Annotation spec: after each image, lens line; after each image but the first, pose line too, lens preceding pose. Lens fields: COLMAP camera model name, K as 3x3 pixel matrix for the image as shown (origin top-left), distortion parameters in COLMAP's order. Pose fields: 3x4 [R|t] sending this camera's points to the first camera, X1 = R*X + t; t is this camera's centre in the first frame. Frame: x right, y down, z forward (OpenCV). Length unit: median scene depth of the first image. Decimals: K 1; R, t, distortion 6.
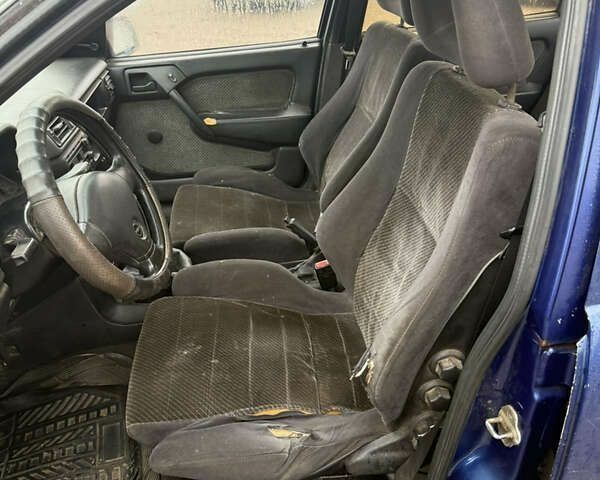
lens RADIAL K [[561.6, 0, 300.0], [0, 561.6, 240.0], [0, 0, 1]] dist [-0.013148, -0.013276]
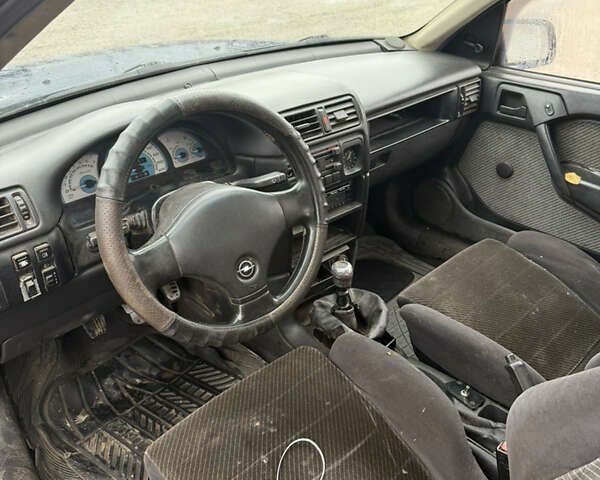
lens RADIAL K [[561.6, 0, 300.0], [0, 561.6, 240.0], [0, 0, 1]] dist [-0.013148, -0.013276]
pose [[0.611330, 0.448834, -0.651785, 0.148327], [-0.431743, 0.879401, 0.200630, -0.137327], [0.663229, 0.158753, 0.731385, 0.232583]]
